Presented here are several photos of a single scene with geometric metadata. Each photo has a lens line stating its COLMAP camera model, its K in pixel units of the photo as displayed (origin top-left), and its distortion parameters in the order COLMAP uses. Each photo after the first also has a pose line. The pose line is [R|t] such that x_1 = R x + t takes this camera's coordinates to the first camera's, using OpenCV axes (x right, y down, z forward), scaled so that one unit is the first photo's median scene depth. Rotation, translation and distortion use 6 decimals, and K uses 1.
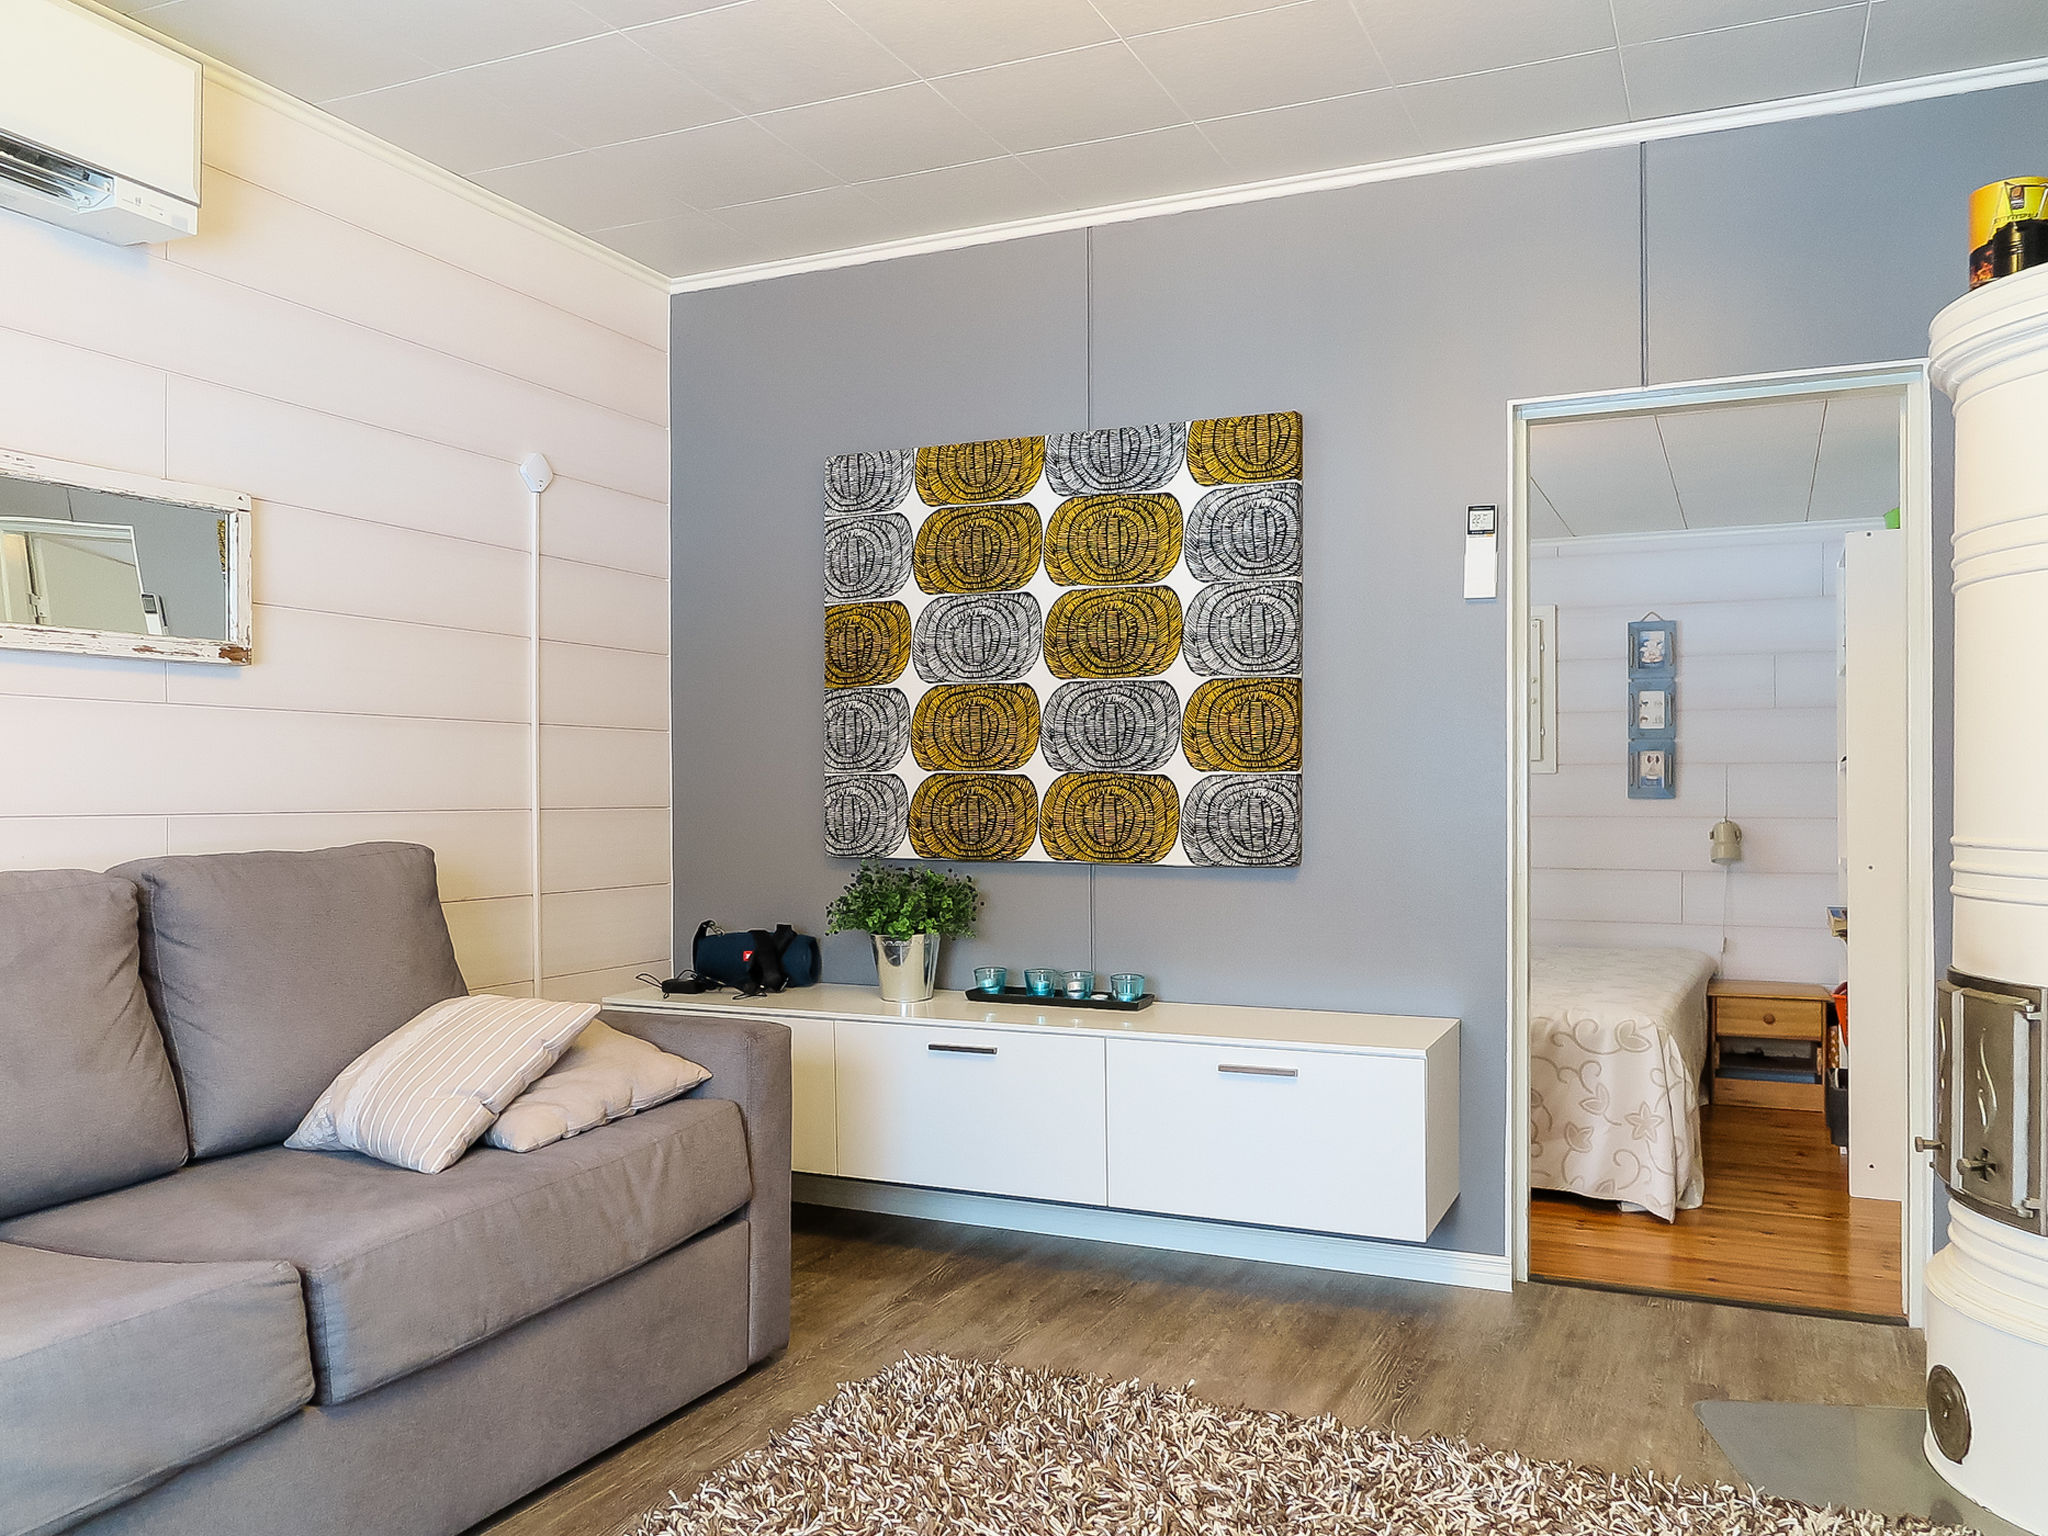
lens RADIAL K [[1629.9, 0, 1025.4], [0, 1629.9, 797.2], [0, 0, 1]] dist [0.002144, 0.001532]
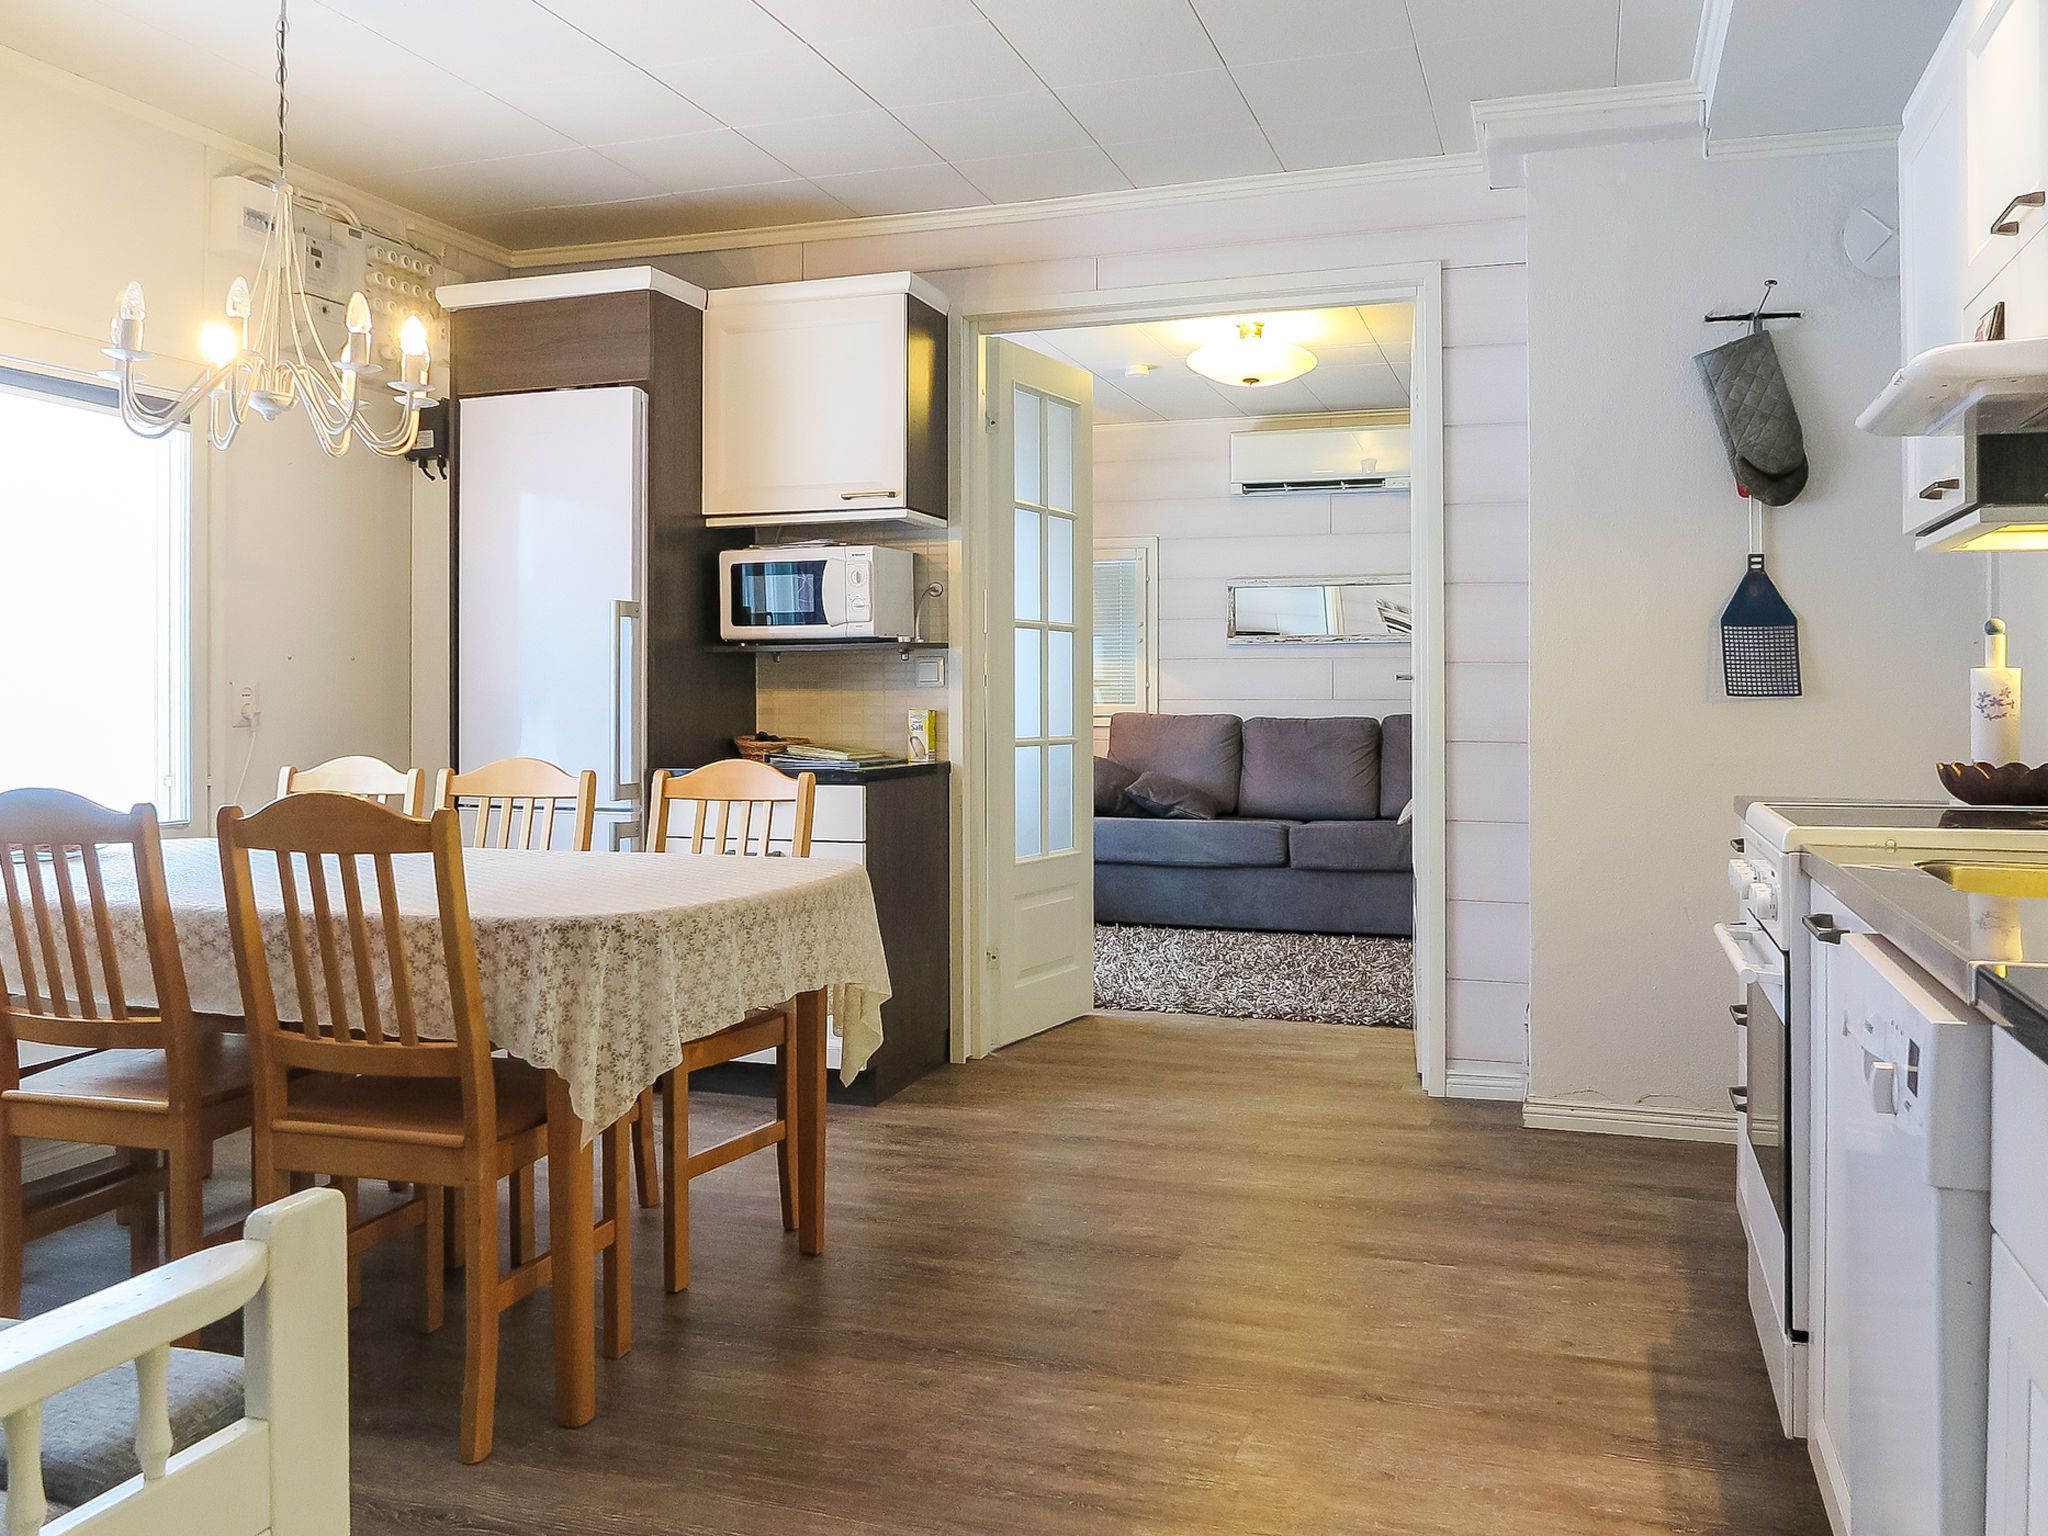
lens RADIAL K [[1652.8, 0, 1031.0], [0, 1652.8, 711.7], [0, 0, 1]] dist [-0.001916, -0.004891]
pose [[0.104465, 0.011595, -0.994461, 2.355142], [-0.004707, 0.999927, 0.011165, 0.002958], [0.994517, 0.003515, 0.104512, 0.064310]]
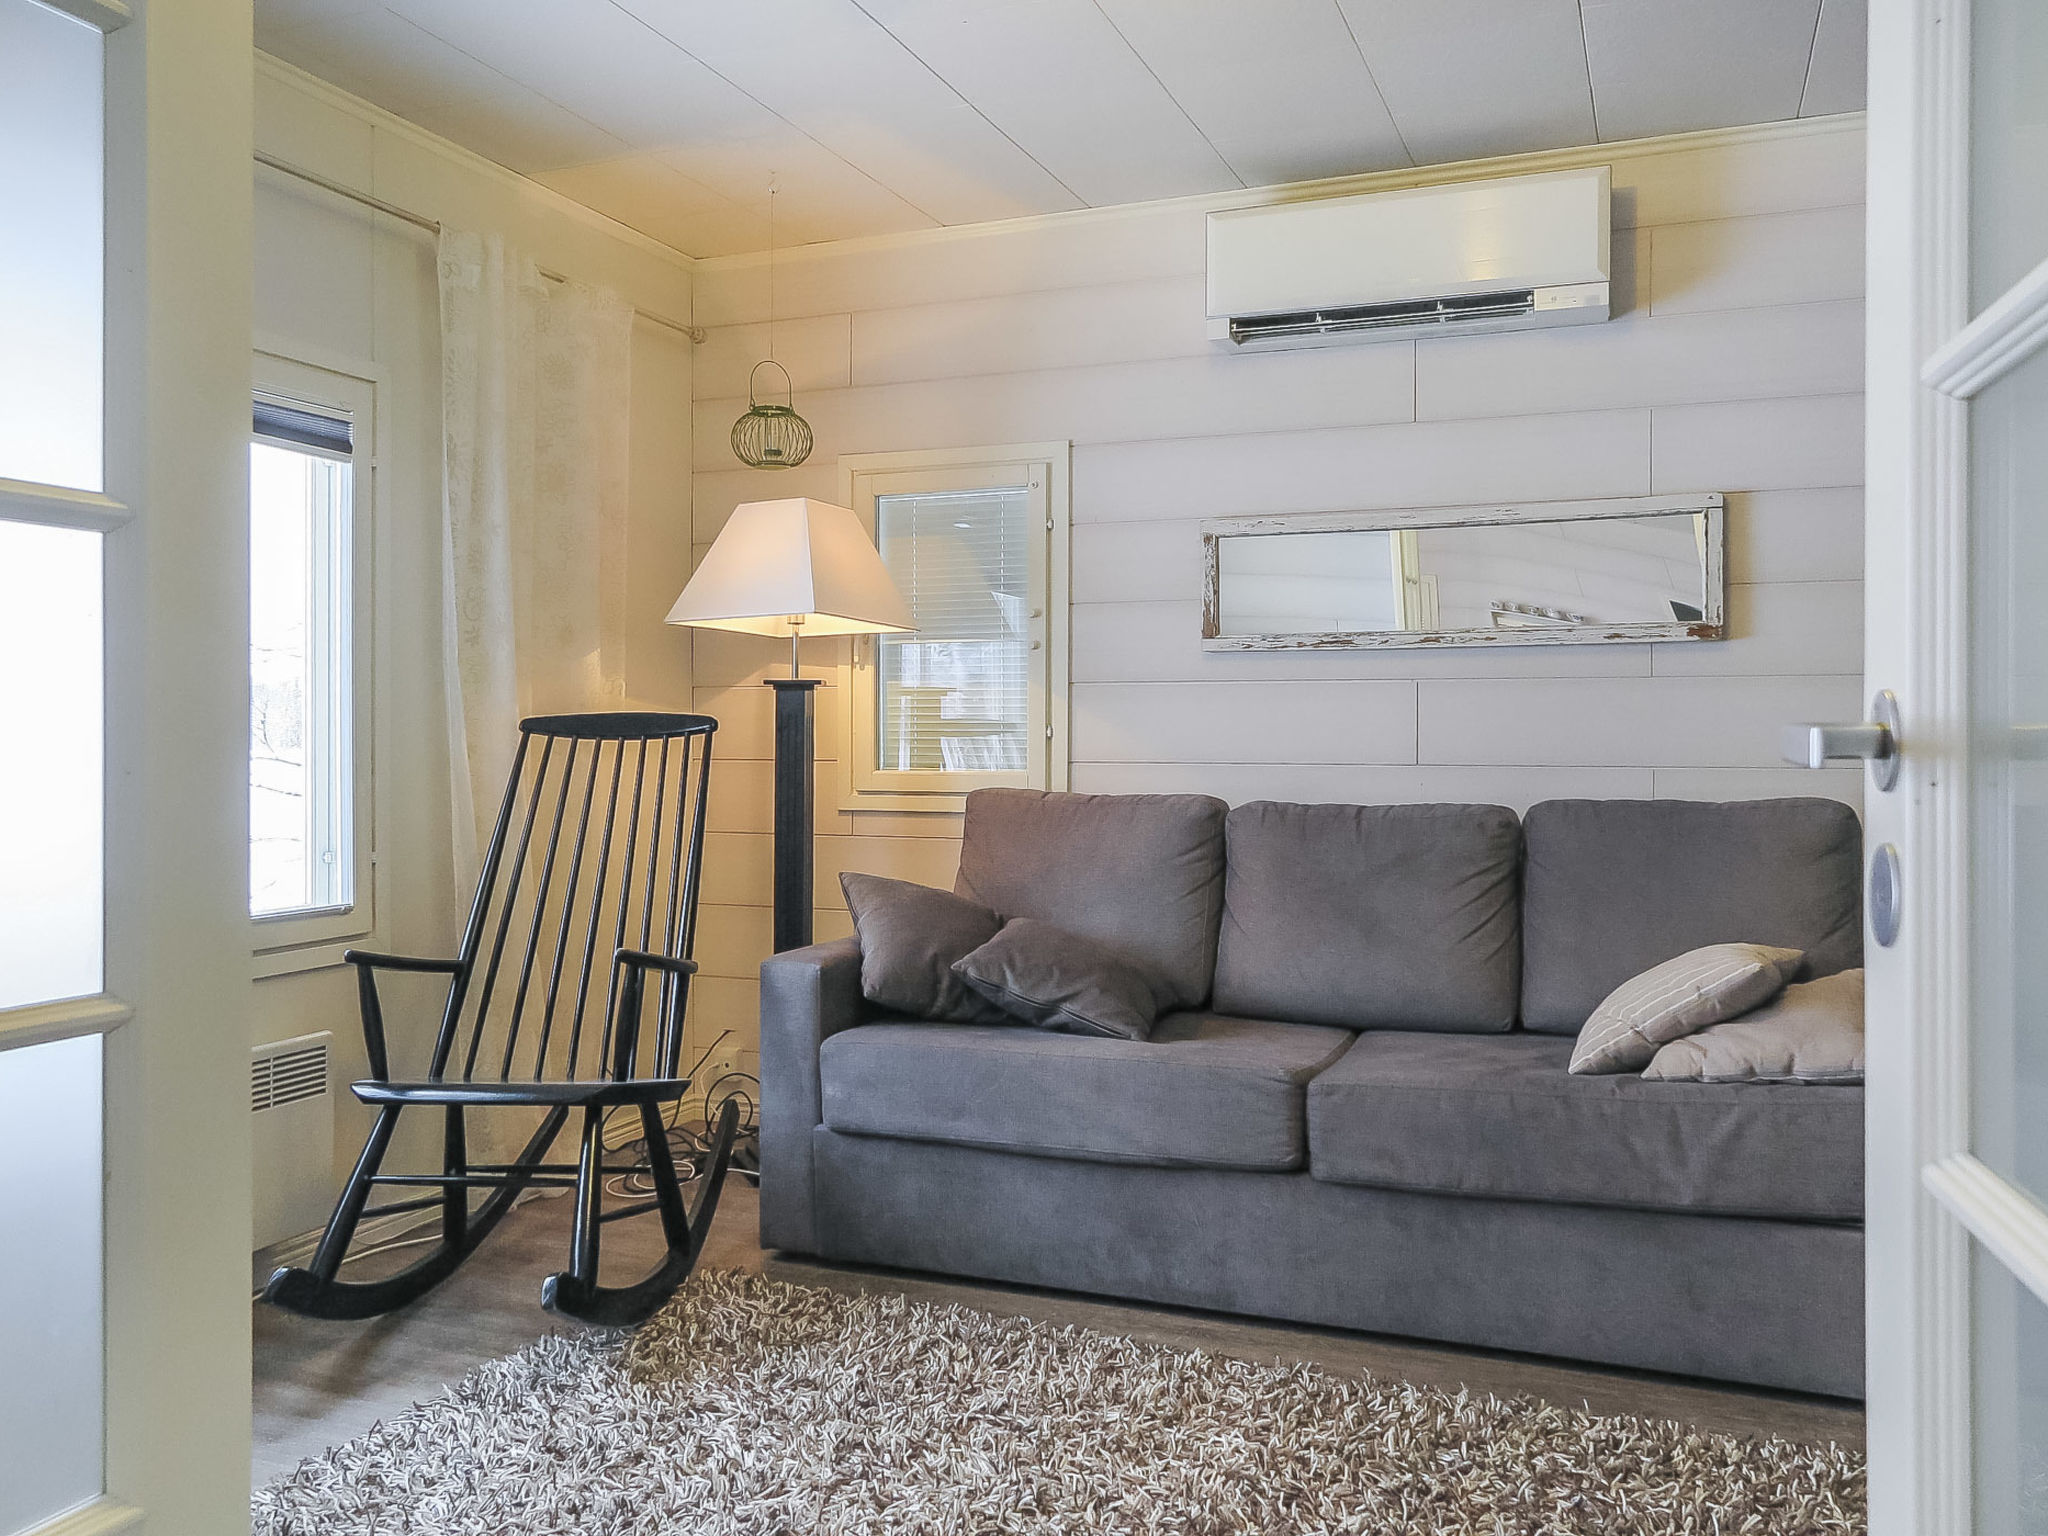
lens RADIAL K [[1605.0, 0, 1024.0], [0, 1605.0, 768.0], [0, 0, 1]] dist [-0.000336, 0.000380]
pose [[0.041401, 0.026908, -0.998780, 0.762303], [-0.003452, 0.999635, 0.026788, -0.021676], [0.999137, 0.002339, 0.041479, 0.536841]]
